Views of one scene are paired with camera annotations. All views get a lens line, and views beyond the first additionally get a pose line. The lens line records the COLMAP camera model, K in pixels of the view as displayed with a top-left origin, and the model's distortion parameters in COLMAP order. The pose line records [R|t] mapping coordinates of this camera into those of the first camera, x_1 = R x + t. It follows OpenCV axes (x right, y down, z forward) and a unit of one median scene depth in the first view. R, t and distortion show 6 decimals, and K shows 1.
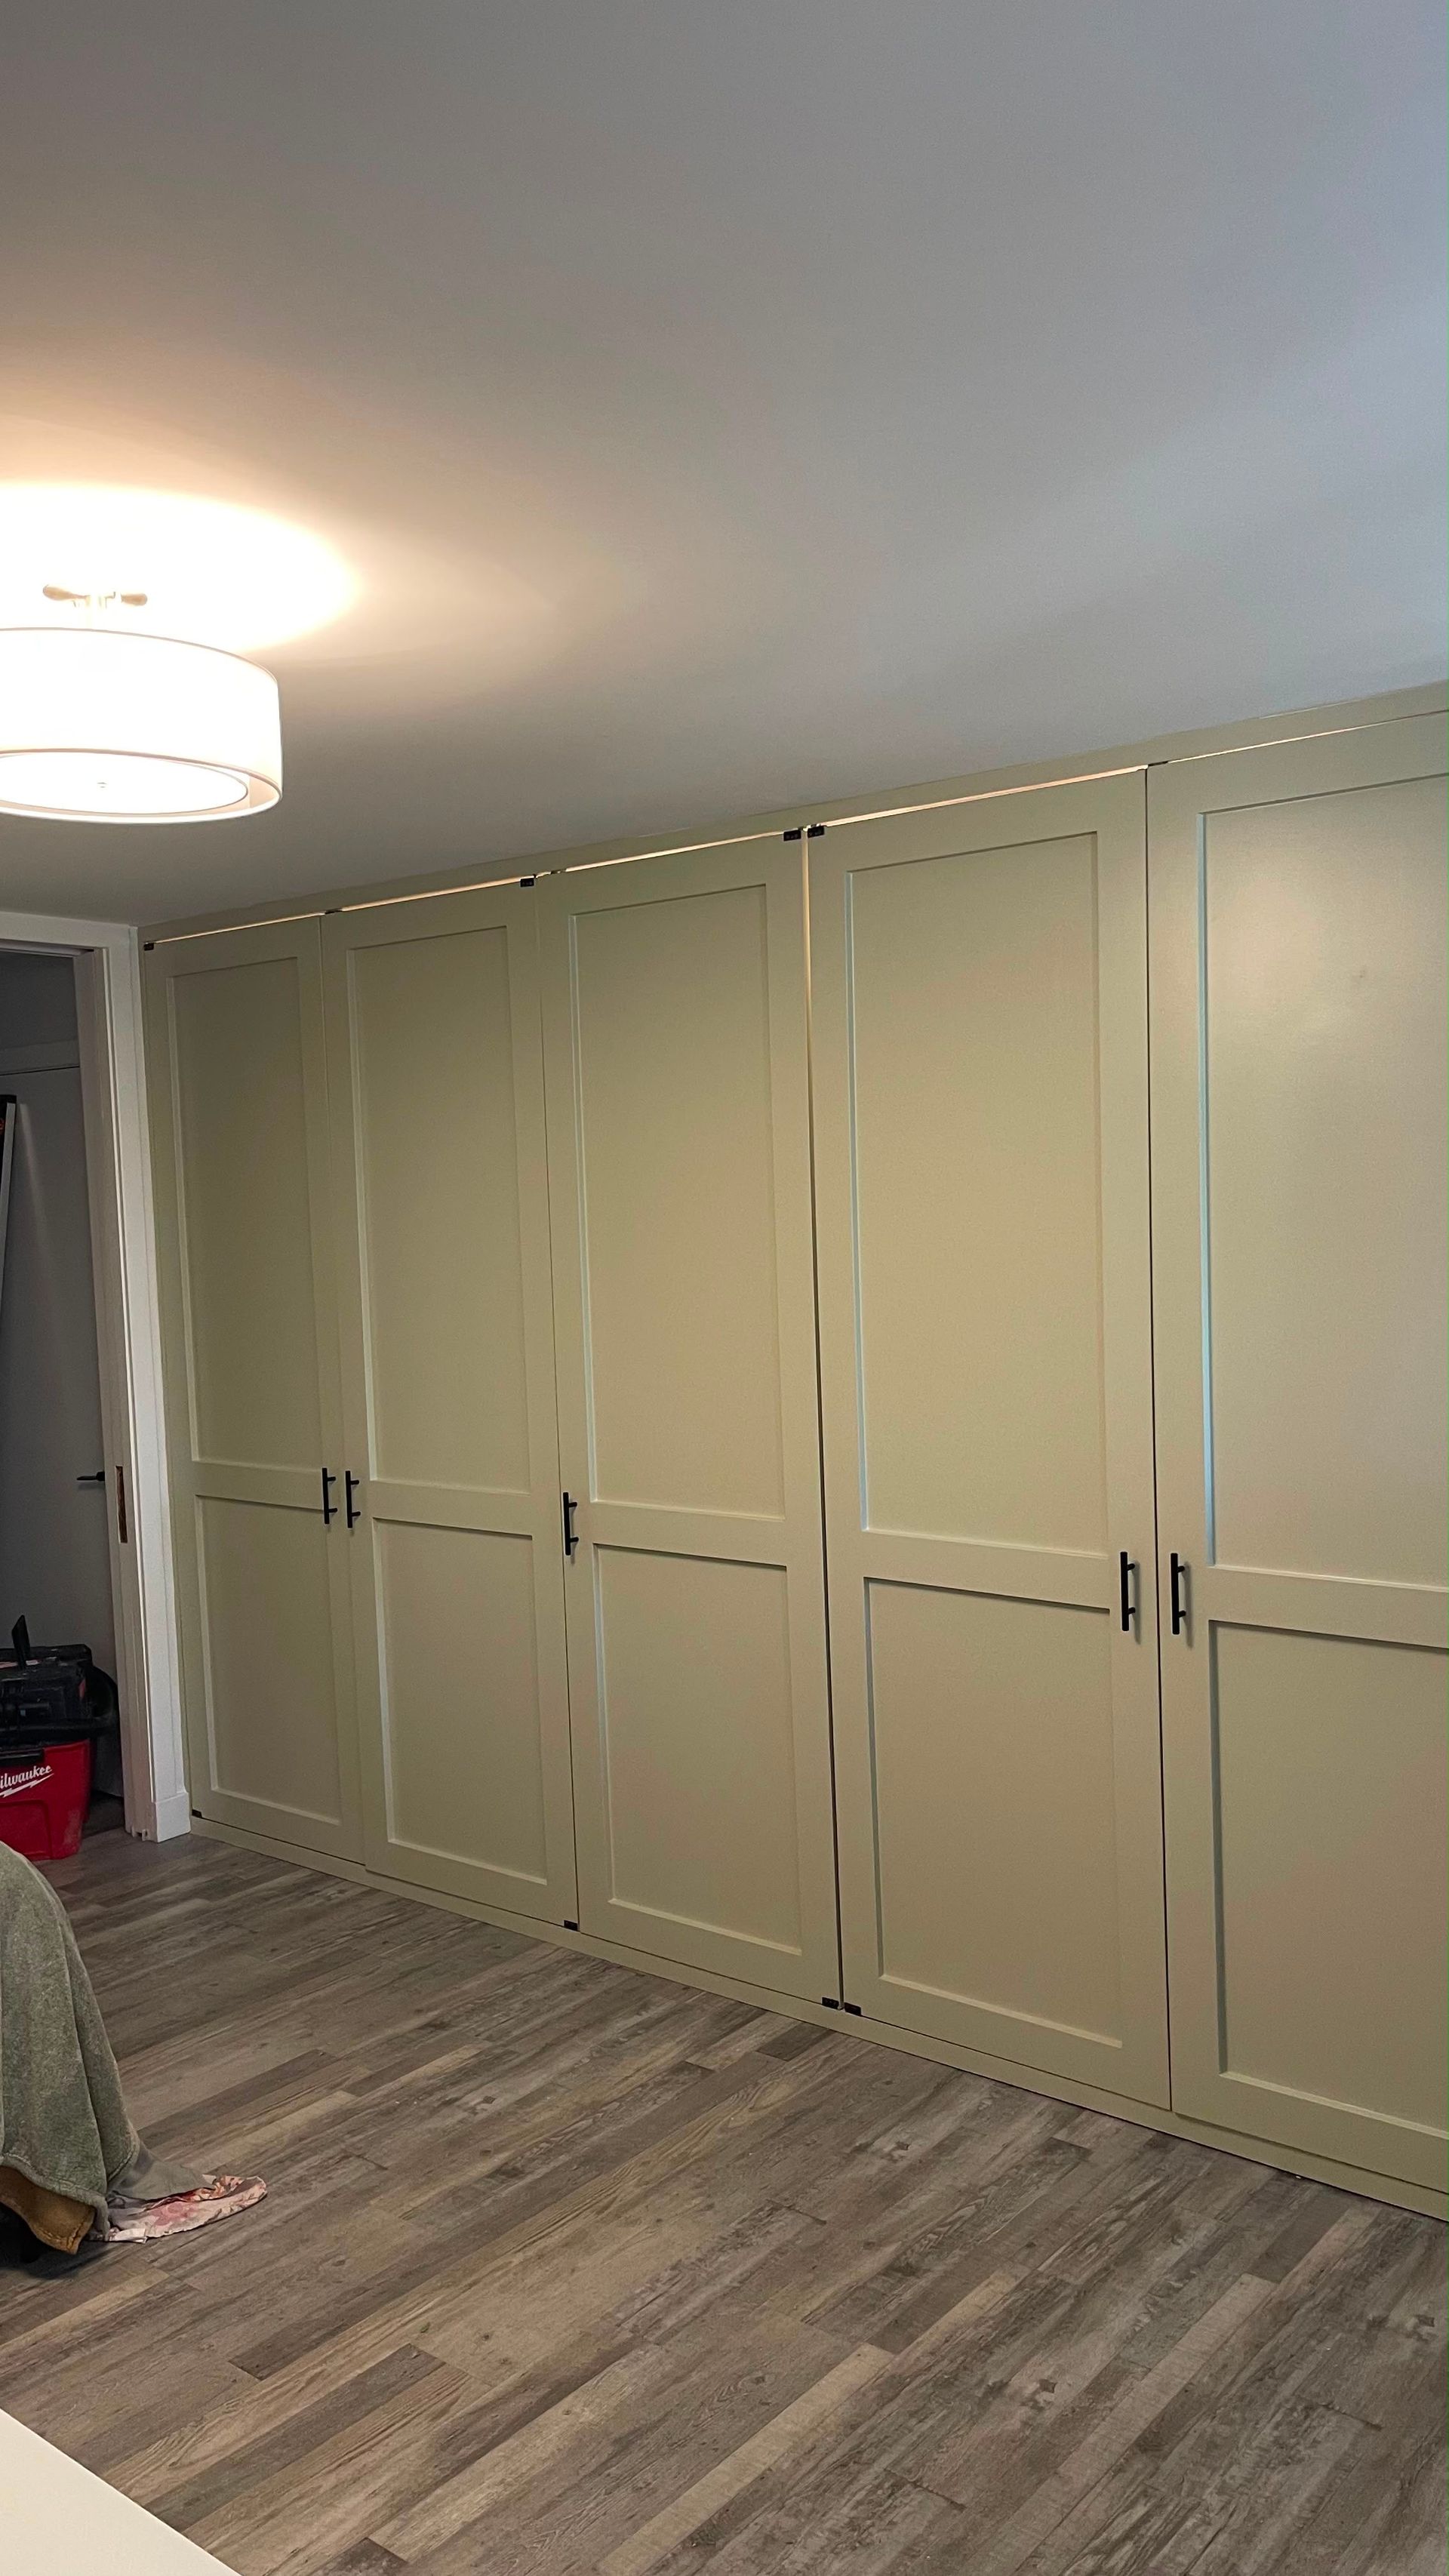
lens RADIAL K [[1964.0, 0, 723.5], [0, 1964.0, 1228.9], [0, 0, 1]] dist [0.042727, -0.004553]
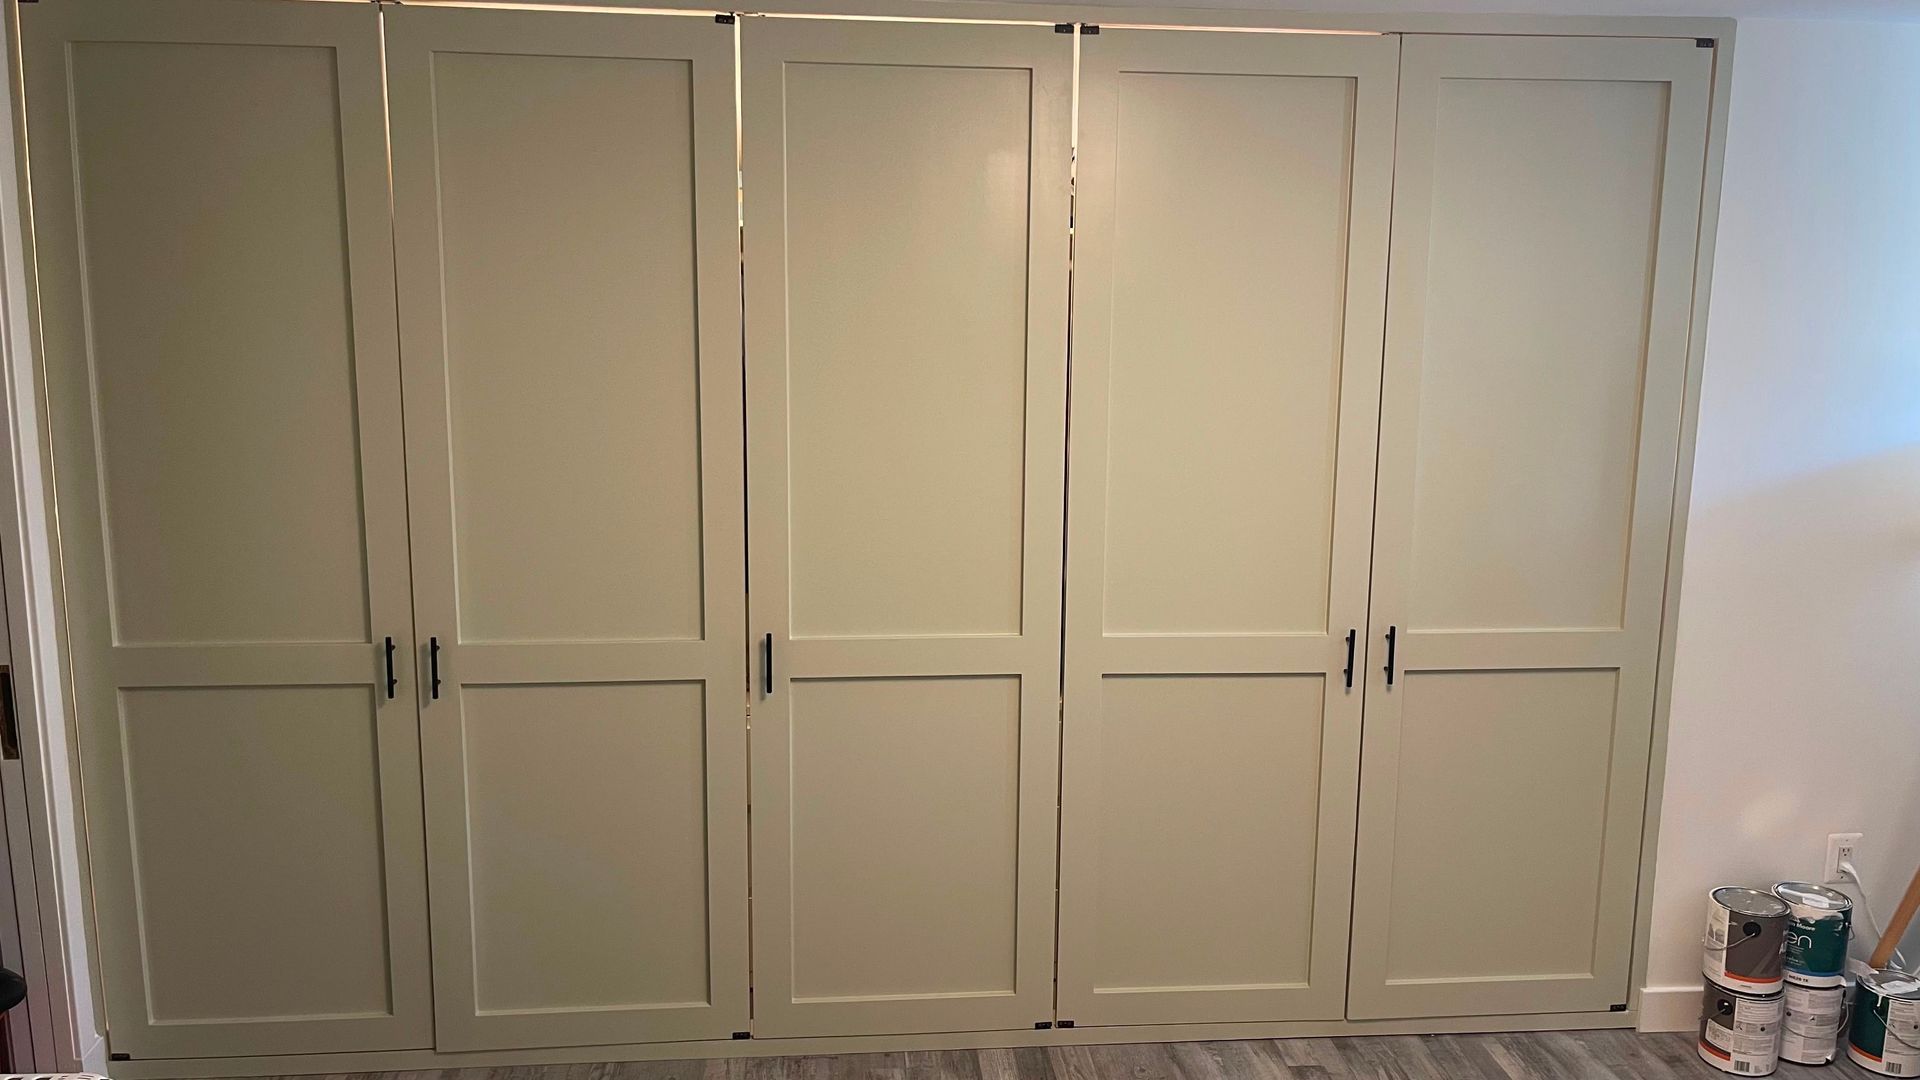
lens RADIAL K [[1417.1, 0, 1033.4], [0, 1417.1, 542.9], [0, 0, 1]] dist [0.058821, -0.048563]
pose [[0.717872, -0.066024, 0.693037, -0.613930], [-0.016100, 0.993652, 0.111341, 0.003645], [-0.695989, -0.091087, 0.712252, 0.476386]]
